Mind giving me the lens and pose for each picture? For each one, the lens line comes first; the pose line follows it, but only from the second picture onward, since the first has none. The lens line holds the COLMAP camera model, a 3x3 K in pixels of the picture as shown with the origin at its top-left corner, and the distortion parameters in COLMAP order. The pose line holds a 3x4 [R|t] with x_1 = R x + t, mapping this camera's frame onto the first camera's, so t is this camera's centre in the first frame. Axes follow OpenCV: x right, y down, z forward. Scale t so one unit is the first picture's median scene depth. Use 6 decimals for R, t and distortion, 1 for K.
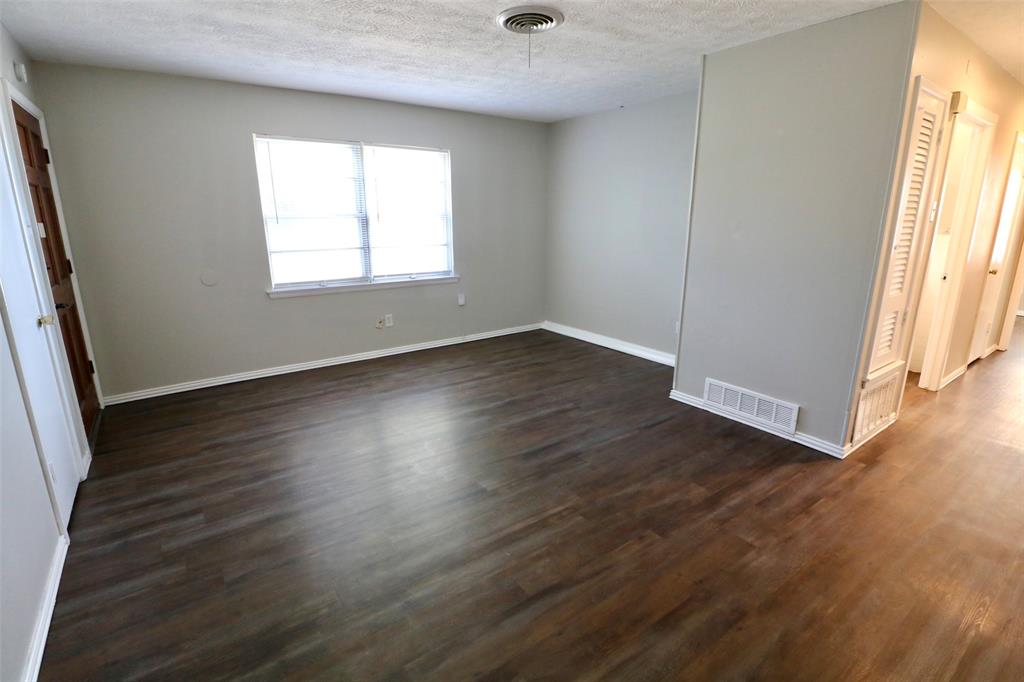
lens RADIAL K [[490.8, 0, 512.0], [0, 490.8, 341.0], [0, 0, 1]] dist [0.000198, -0.000063]
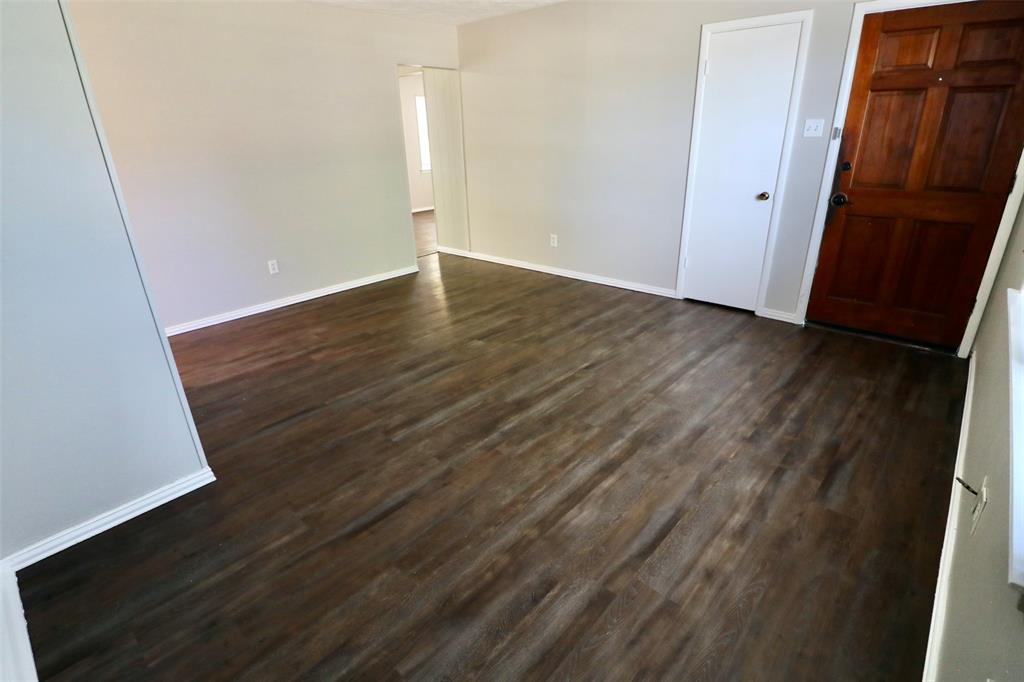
lens RADIAL K [[509.6, 0, 512.0], [0, 509.6, 341.0], [0, 0, 1]] dist [-0.003099, -0.000465]
pose [[-0.978190, 0.104354, -0.179597, 0.079151], [-0.024441, 0.800807, 0.598424, -0.395120], [0.206271, 0.589762, -0.780790, 1.521737]]
